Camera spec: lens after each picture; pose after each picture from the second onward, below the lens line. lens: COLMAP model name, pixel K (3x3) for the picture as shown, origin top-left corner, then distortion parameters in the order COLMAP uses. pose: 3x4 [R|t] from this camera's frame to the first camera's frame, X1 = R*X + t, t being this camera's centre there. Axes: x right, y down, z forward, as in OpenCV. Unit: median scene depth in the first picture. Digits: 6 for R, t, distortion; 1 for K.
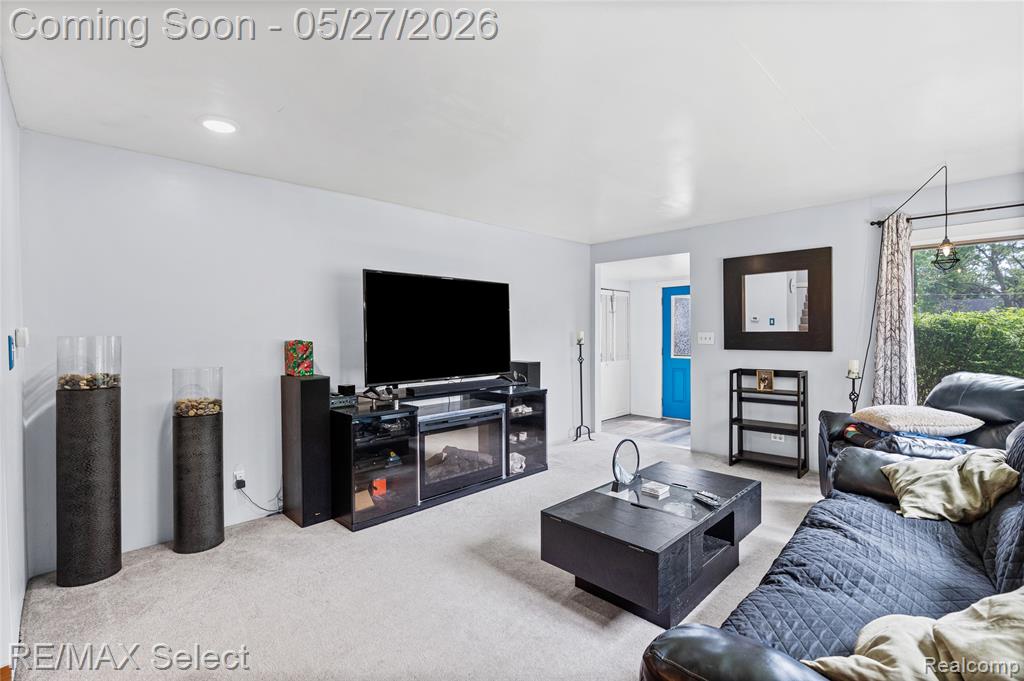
lens RADIAL K [[467.7, 0, 516.8], [0, 467.7, 335.0], [0, 0, 1]] dist [0.017040, 0.000321]
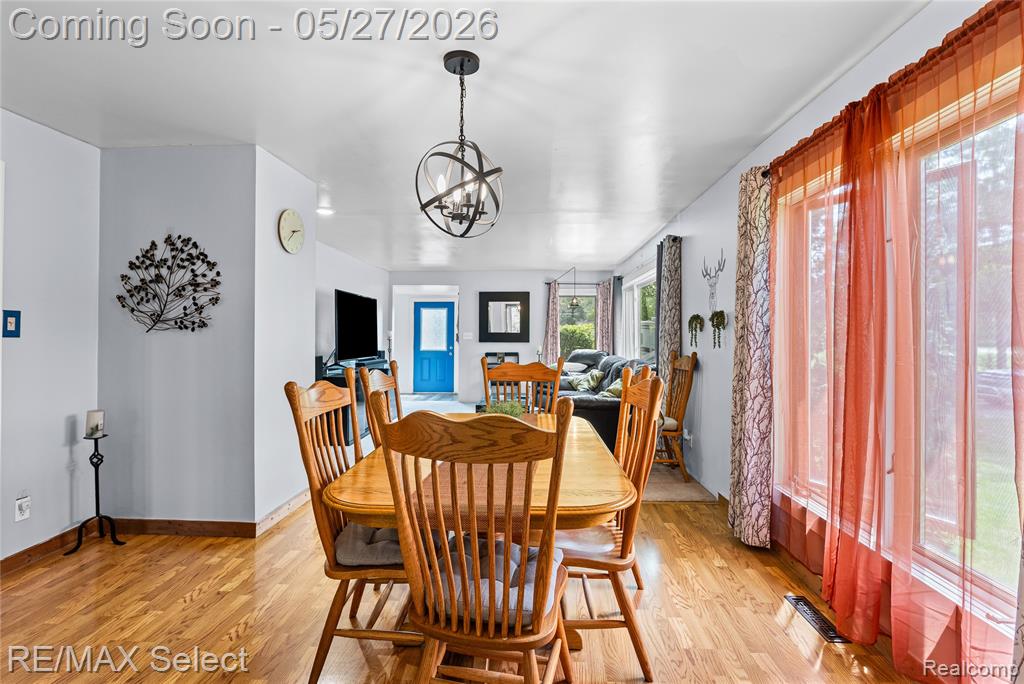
lens RADIAL K [[466.3, 0, 510.6], [0, 466.3, 336.4], [0, 0, 1]] dist [-0.005817, 0.001364]
pose [[0.747021, 0.008300, 0.664749, -0.739092], [-0.004326, 0.999962, -0.007624, 0.023998], [-0.664786, 0.002820, 0.747028, -0.465172]]
